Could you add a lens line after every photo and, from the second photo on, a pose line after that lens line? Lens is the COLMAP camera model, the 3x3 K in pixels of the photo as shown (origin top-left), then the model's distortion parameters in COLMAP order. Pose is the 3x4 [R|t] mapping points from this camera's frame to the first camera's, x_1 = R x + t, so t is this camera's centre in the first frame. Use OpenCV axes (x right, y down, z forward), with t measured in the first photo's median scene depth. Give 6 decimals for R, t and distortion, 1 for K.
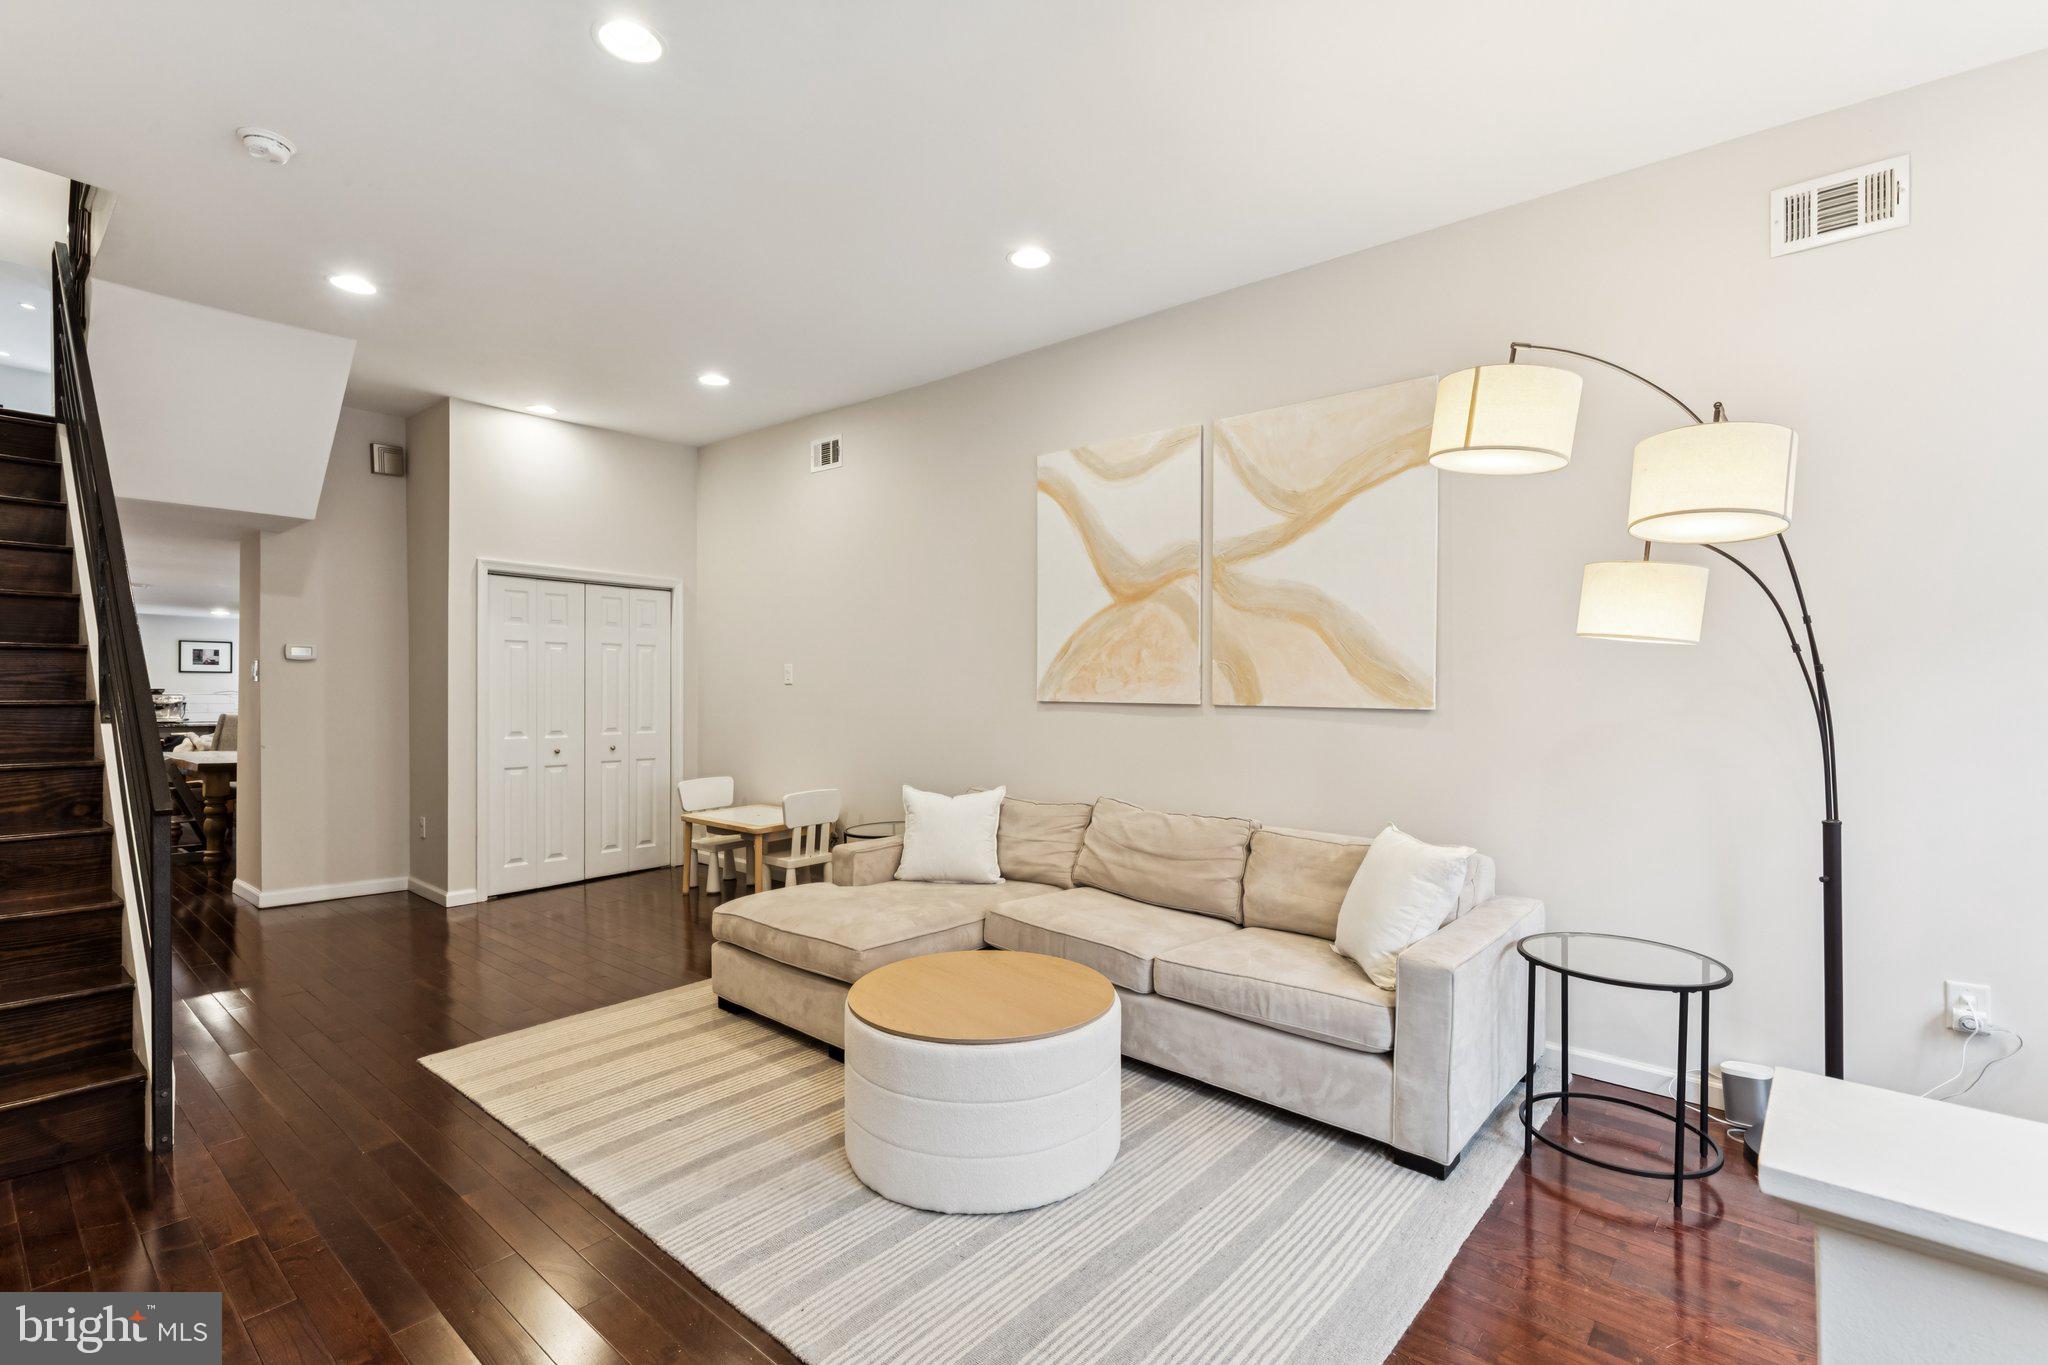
lens RADIAL K [[932.6, 0, 1029.5], [0, 932.6, 676.8], [0, 0, 1]] dist [0.009893, 0.000457]
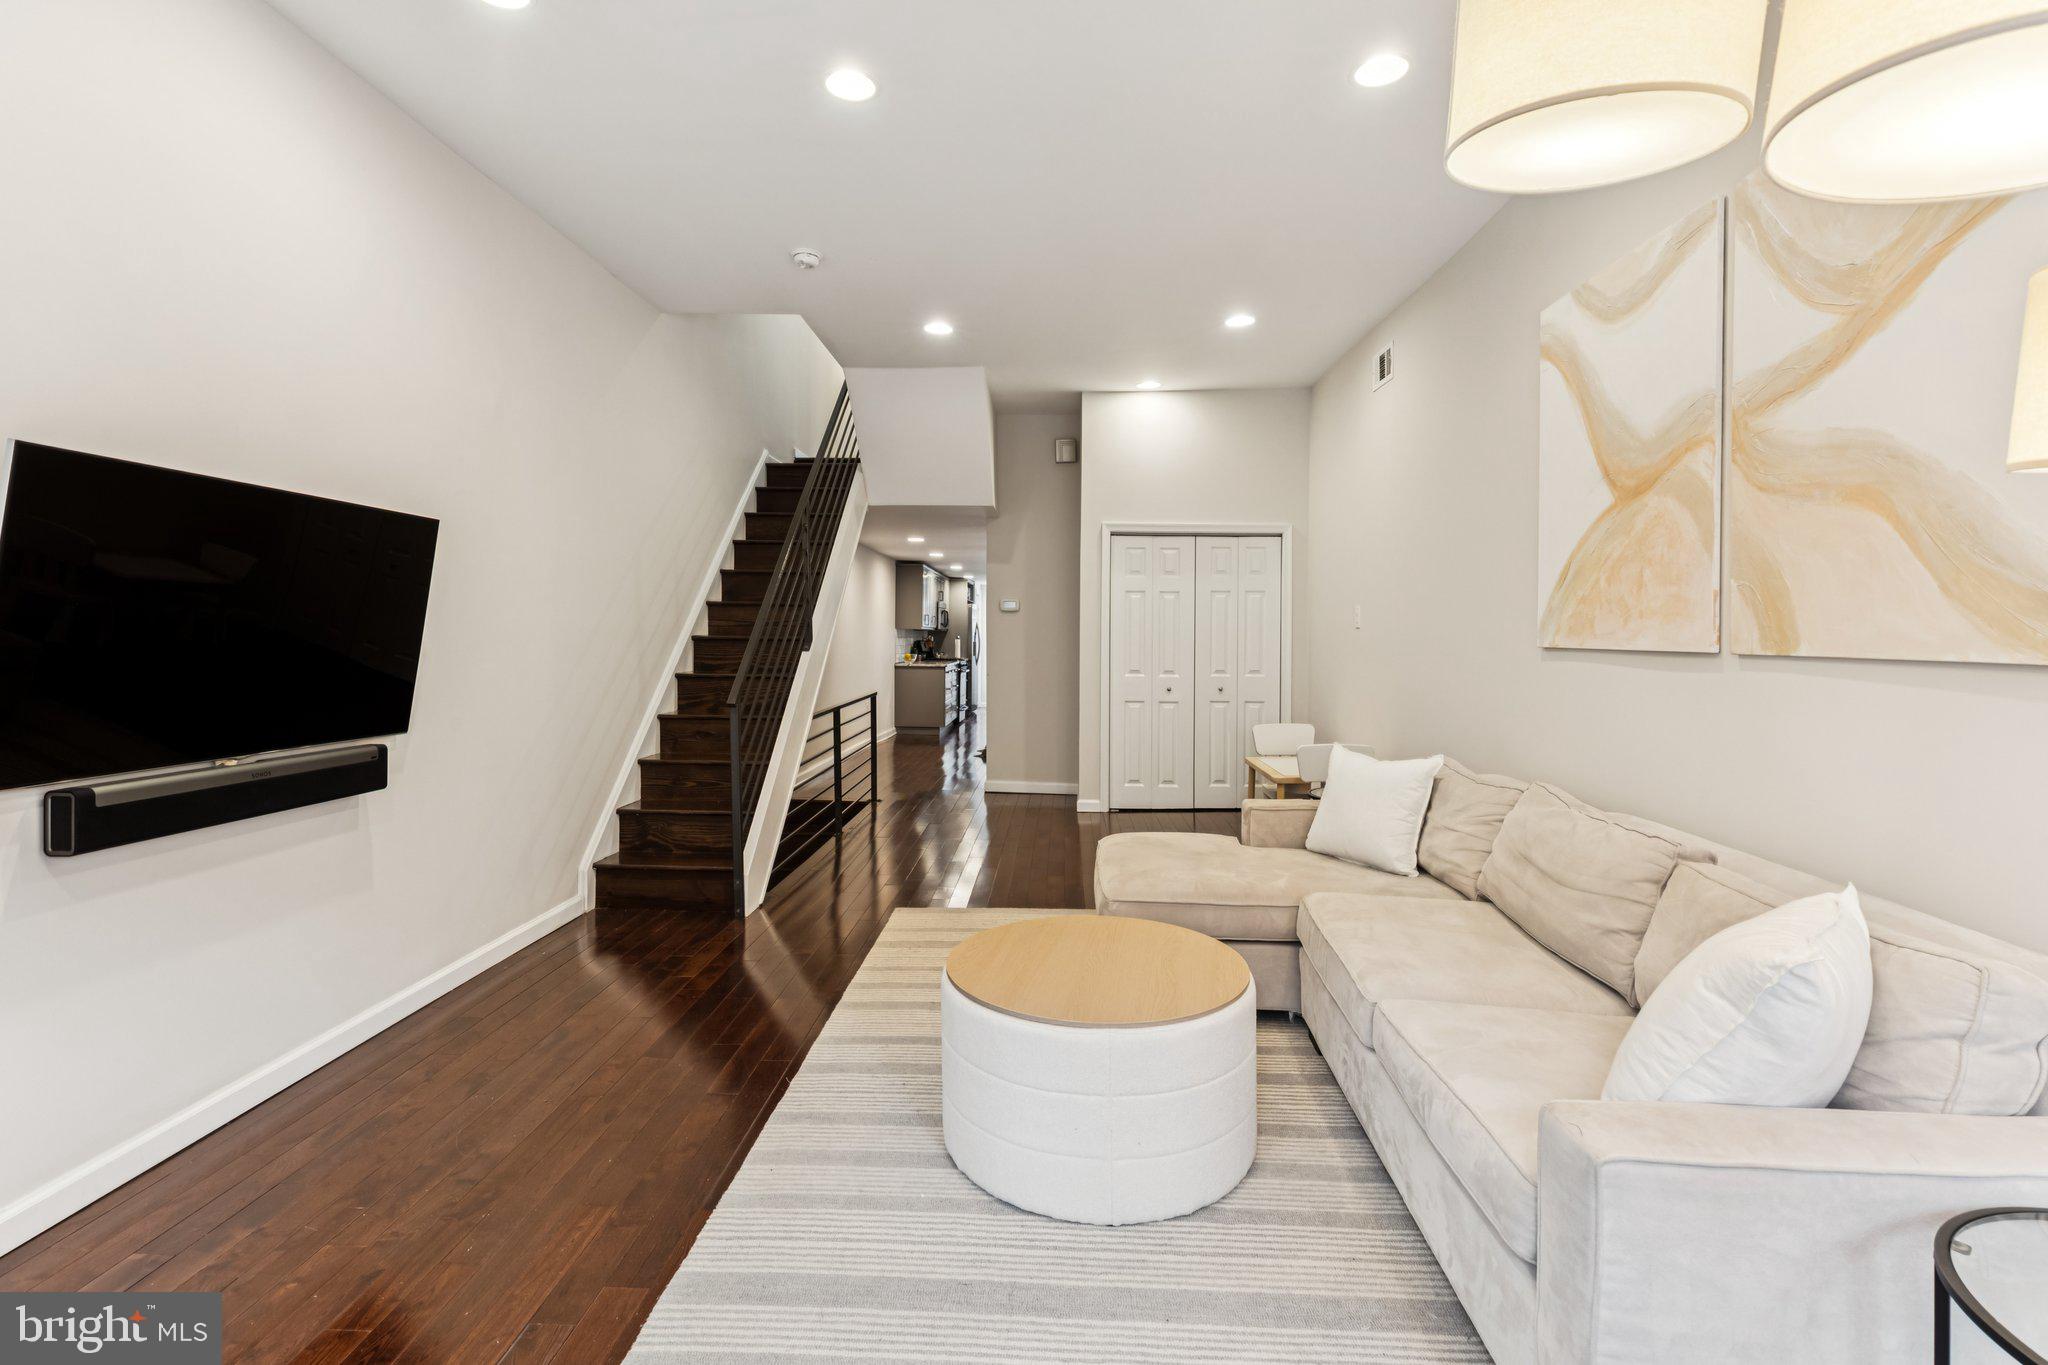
lens RADIAL K [[938.0, 0, 1018.3], [0, 938.0, 637.4], [0, 0, 1]] dist [0.001182, -0.000074]
pose [[0.610335, 0.003510, -0.792136, 0.375803], [0.004205, 0.999962, 0.007670, 0.012026], [0.792132, -0.008012, 0.610297, 0.247676]]
